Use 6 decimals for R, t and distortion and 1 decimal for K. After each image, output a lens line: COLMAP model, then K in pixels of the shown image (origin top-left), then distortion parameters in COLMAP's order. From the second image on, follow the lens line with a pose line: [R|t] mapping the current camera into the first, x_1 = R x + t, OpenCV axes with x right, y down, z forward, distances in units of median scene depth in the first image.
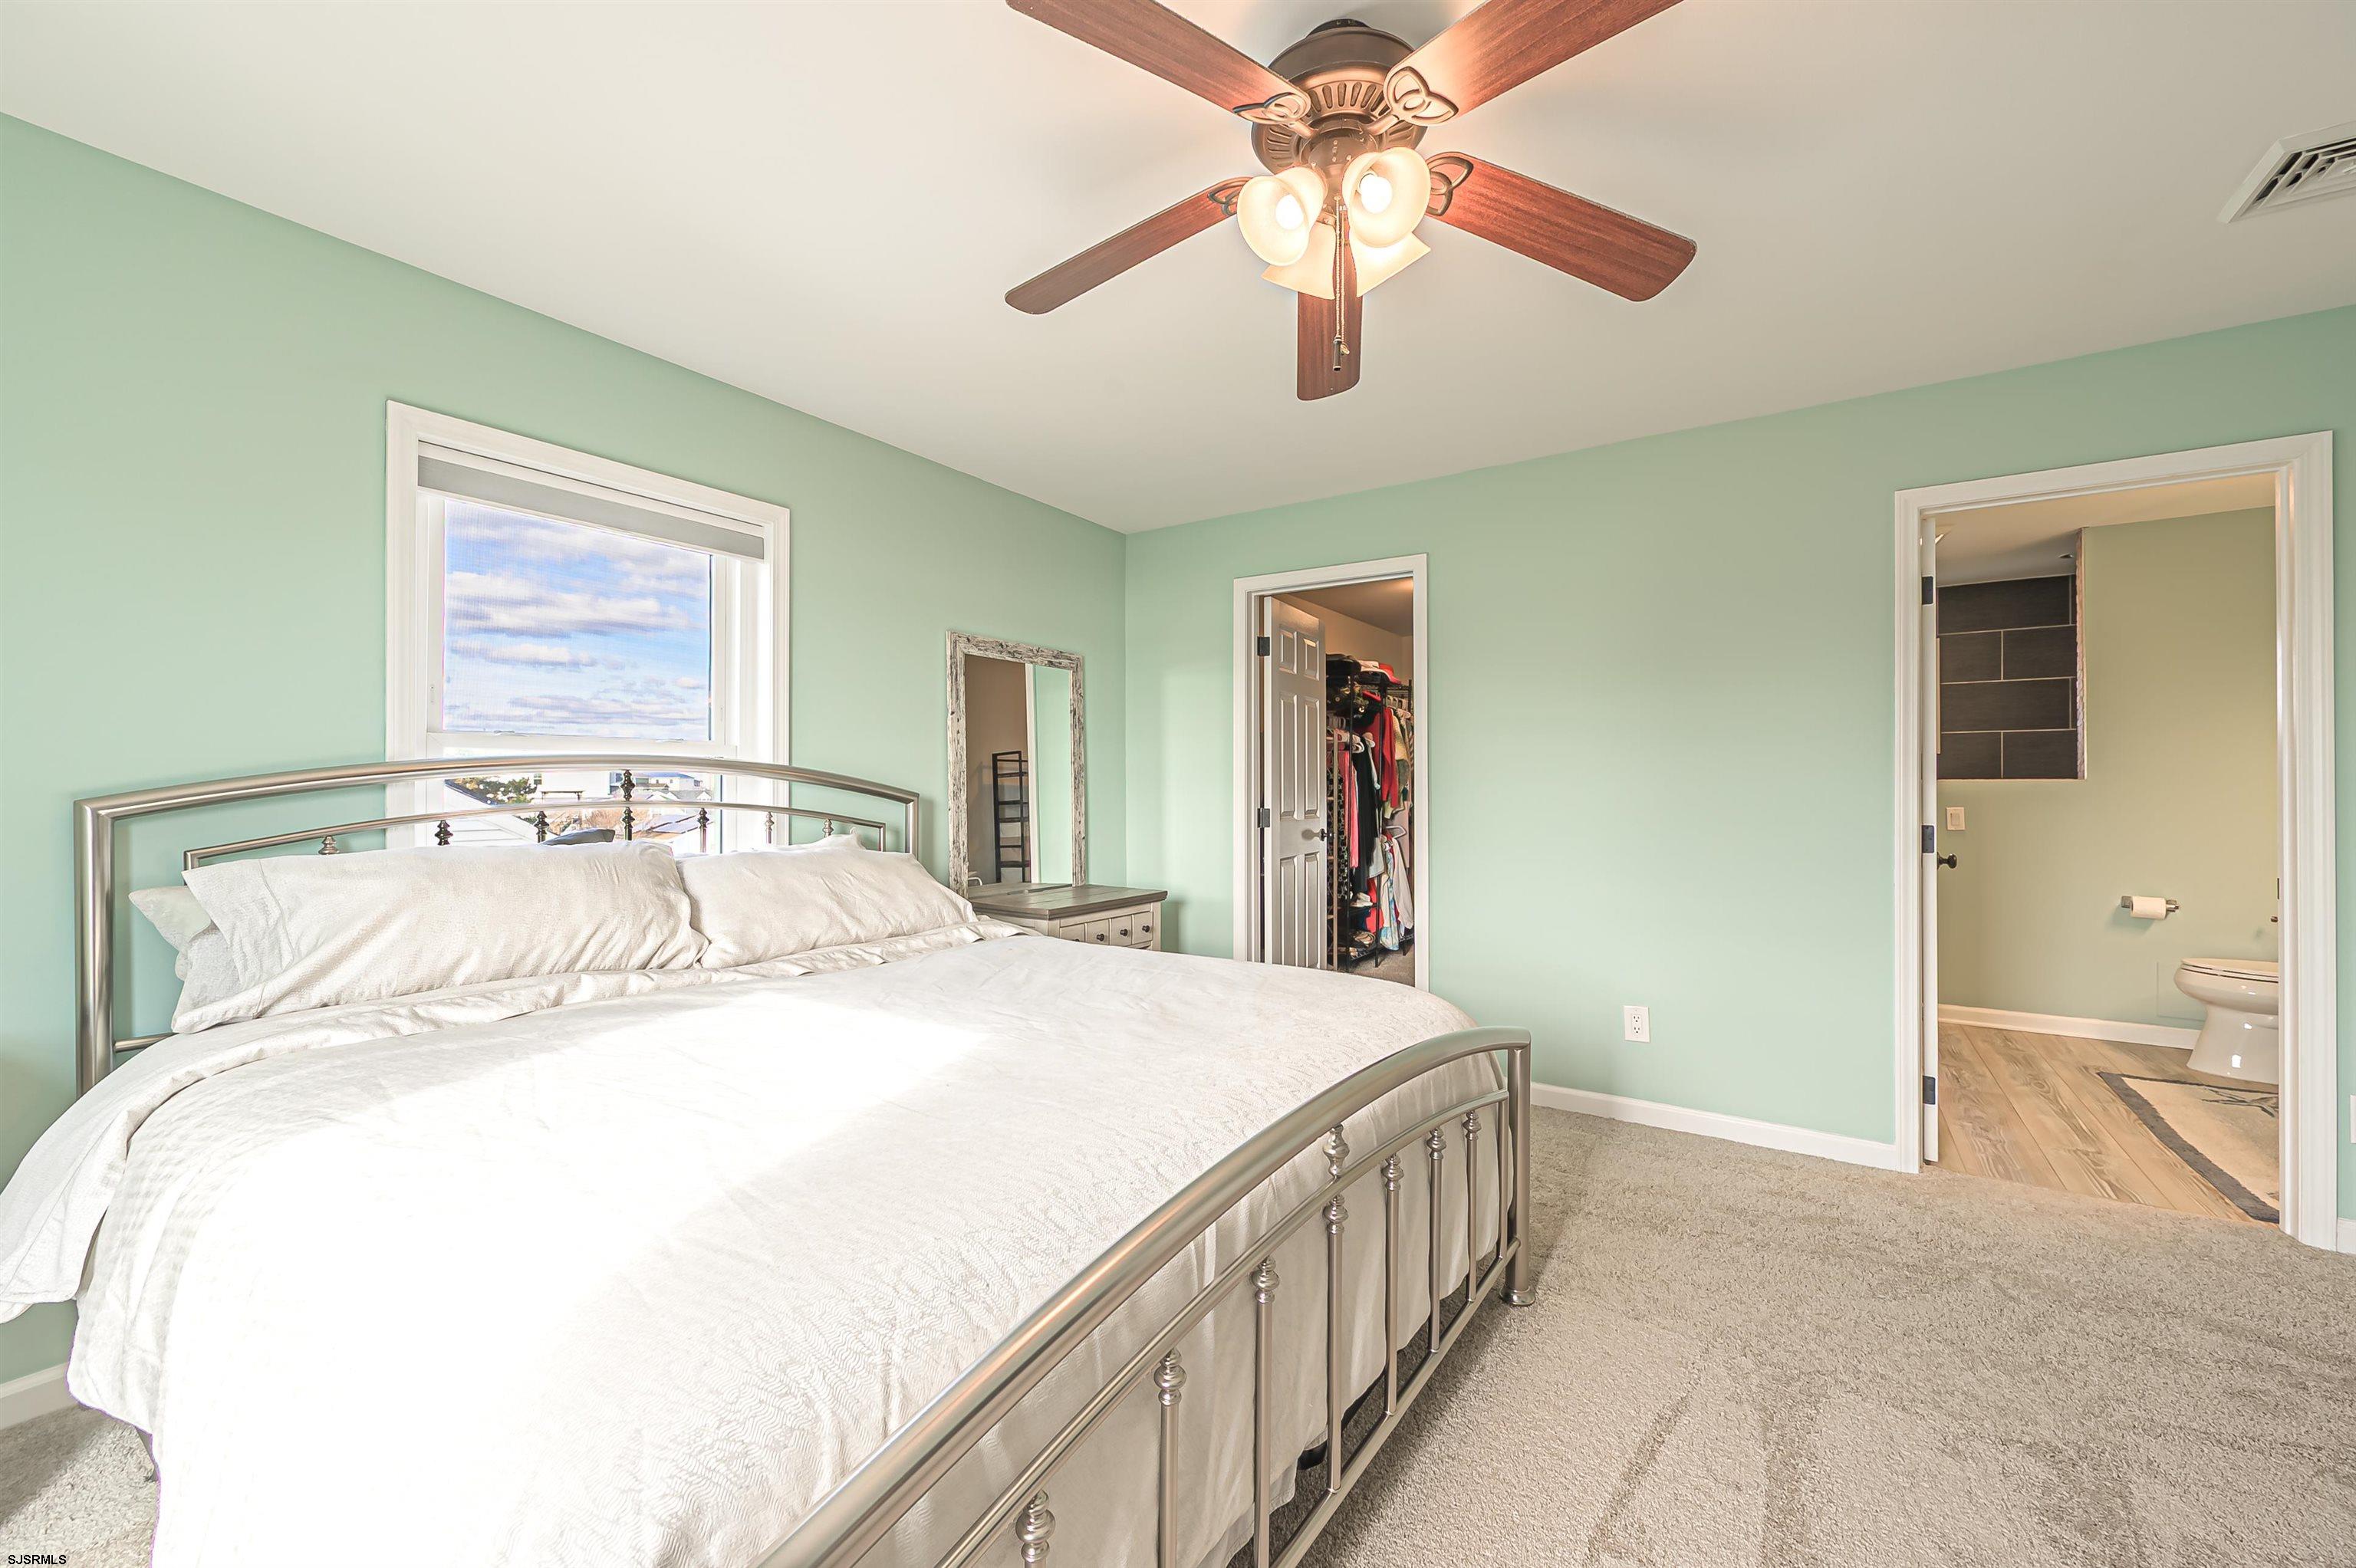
lens RADIAL K [[941.3, 0, 1194.5], [0, 941.3, 785.2], [0, 0, 1]] dist [-0.001601, -0.000345]
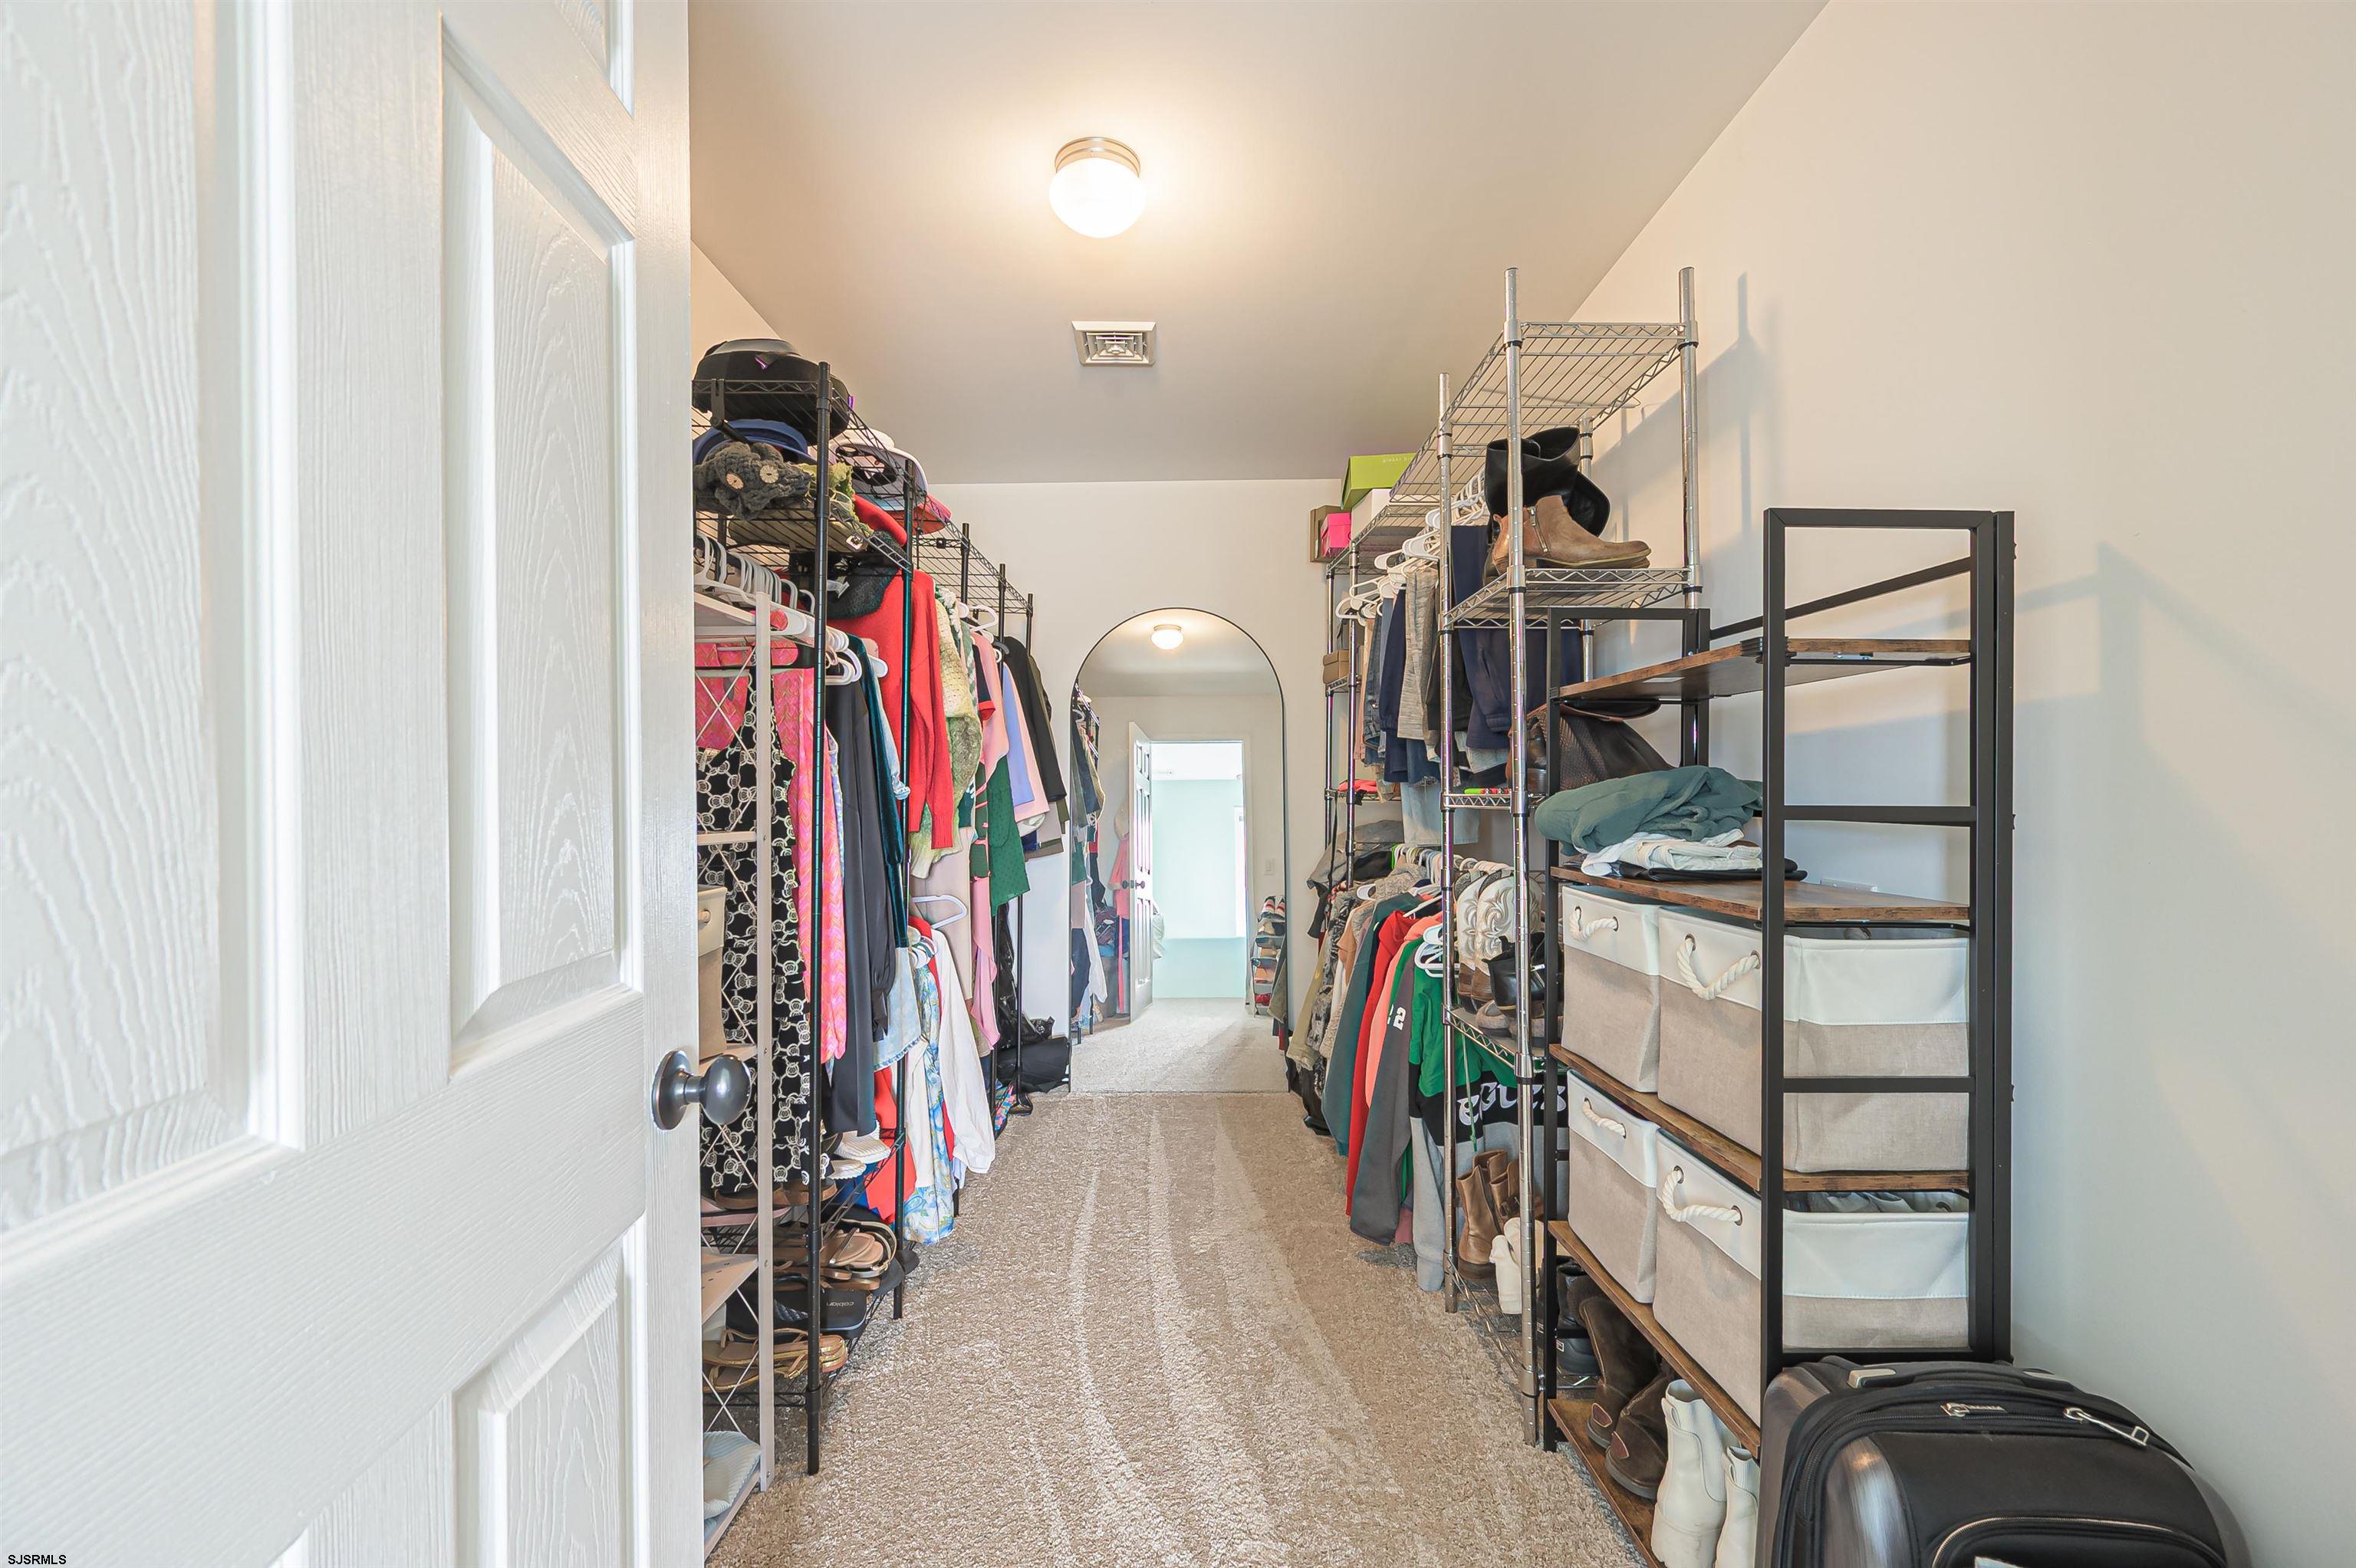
lens RADIAL K [[941.3, 0, 1183.8], [0, 941.3, 787.0], [0, 0, 1]] dist [-0.001601, -0.000345]
pose [[0.843783, -0.003375, 0.536673, 0.103081], [-0.000375, 0.999976, 0.006878, -0.002553], [-0.536684, -0.006005, 0.843762, 0.685209]]
